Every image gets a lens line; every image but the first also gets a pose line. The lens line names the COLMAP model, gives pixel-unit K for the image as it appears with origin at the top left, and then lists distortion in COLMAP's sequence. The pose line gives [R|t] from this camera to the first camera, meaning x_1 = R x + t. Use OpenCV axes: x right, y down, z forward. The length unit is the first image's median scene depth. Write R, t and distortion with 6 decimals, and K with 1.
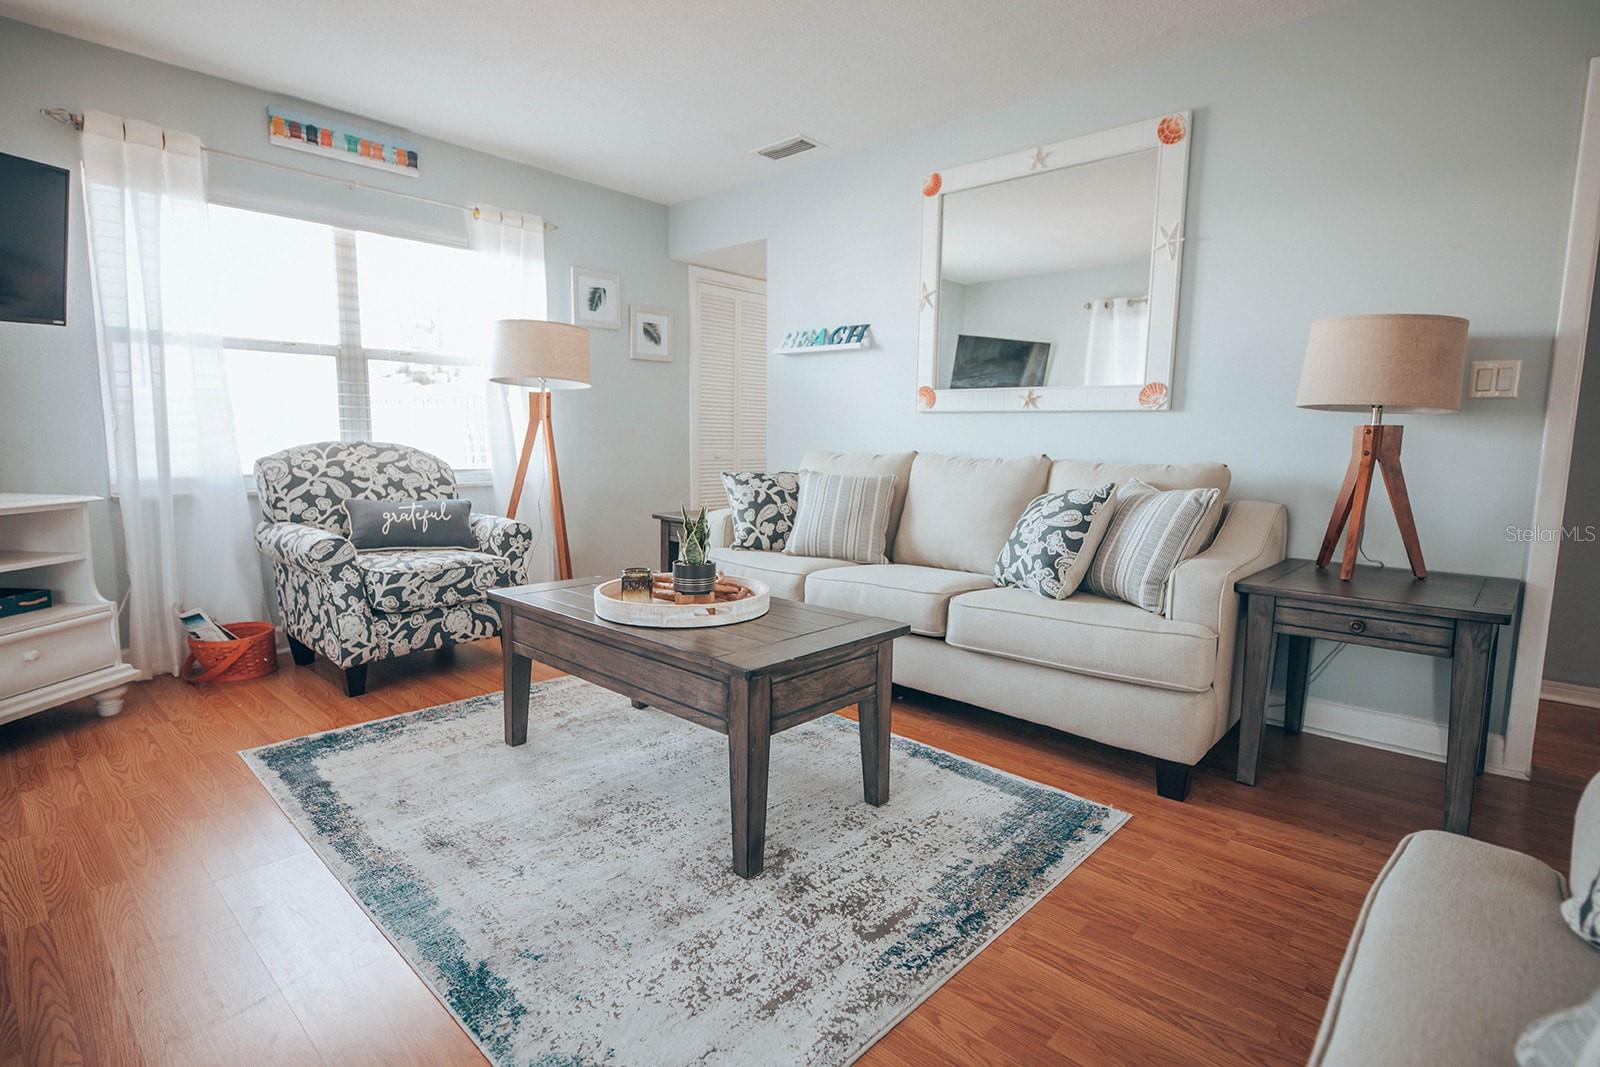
lens RADIAL K [[795.3, 0, 787.7], [0, 795.3, 534.0], [0, 0, 1]] dist [-0.002064, -0.000332]
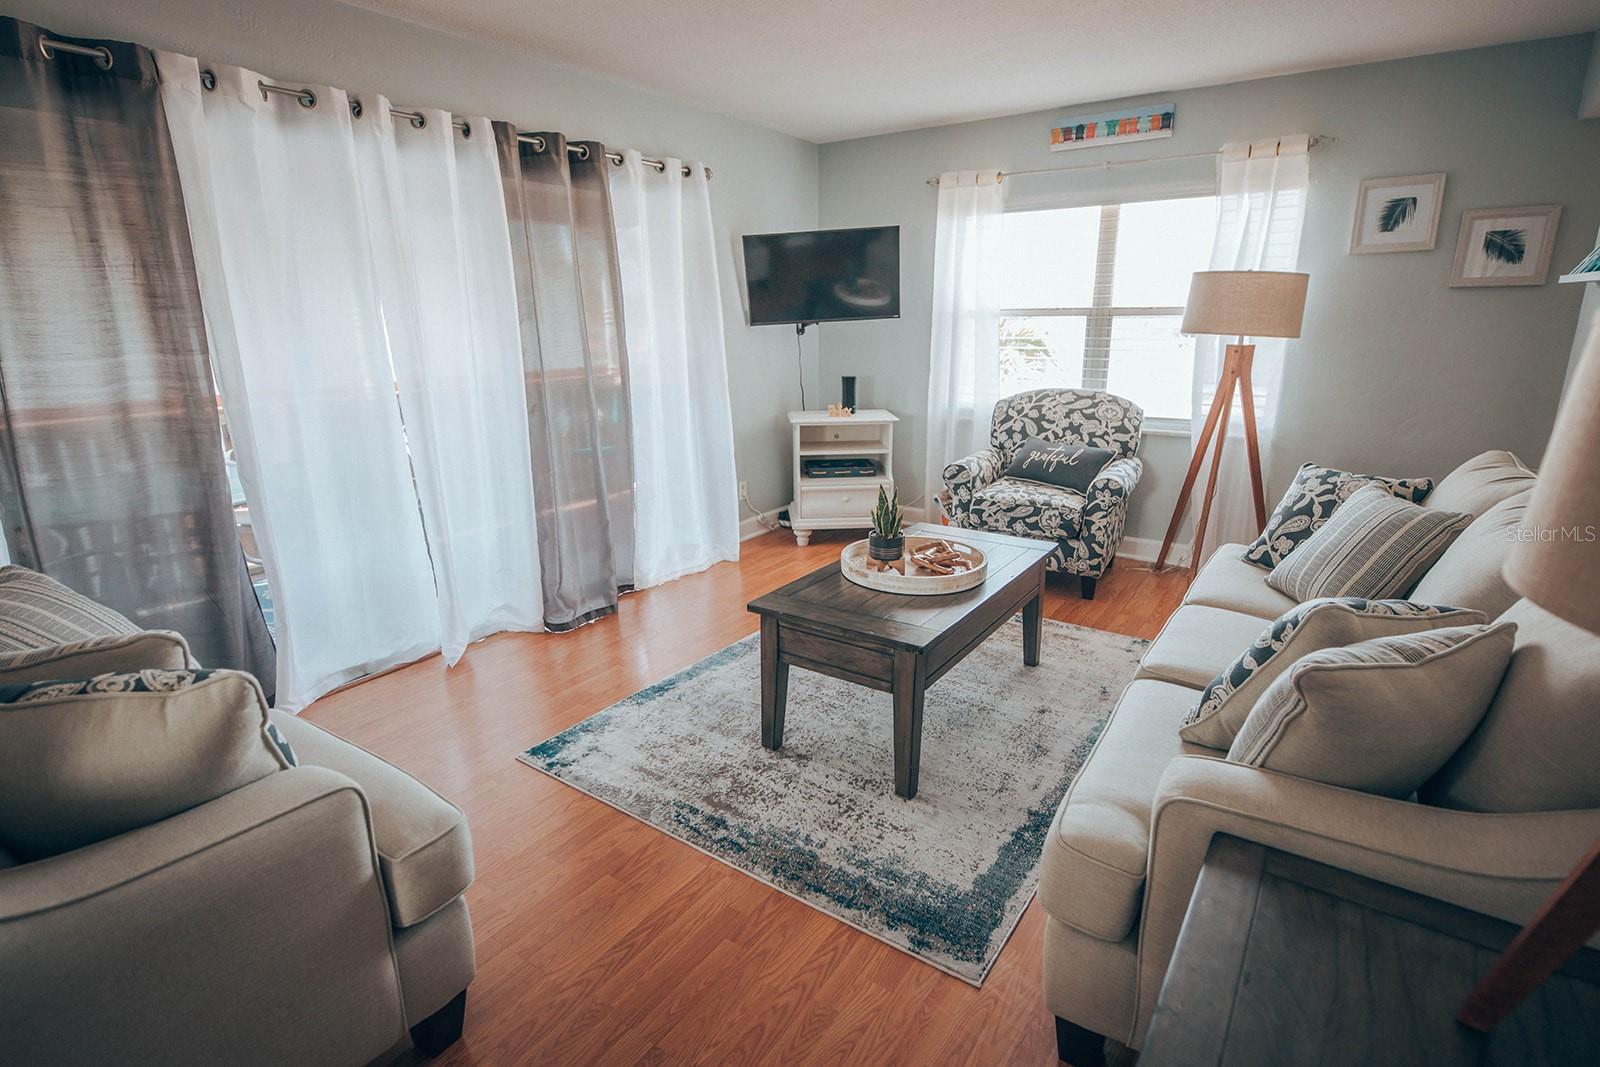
lens RADIAL K [[795.3, 0, 787.7], [0, 795.3, 534.0], [0, 0, 1]] dist [-0.002064, -0.000332]
pose [[0.132993, 0.248014, -0.959584, 0.674790], [-0.107341, 0.966094, 0.234820, -0.152679], [0.985287, 0.071773, 0.155106, 0.429033]]
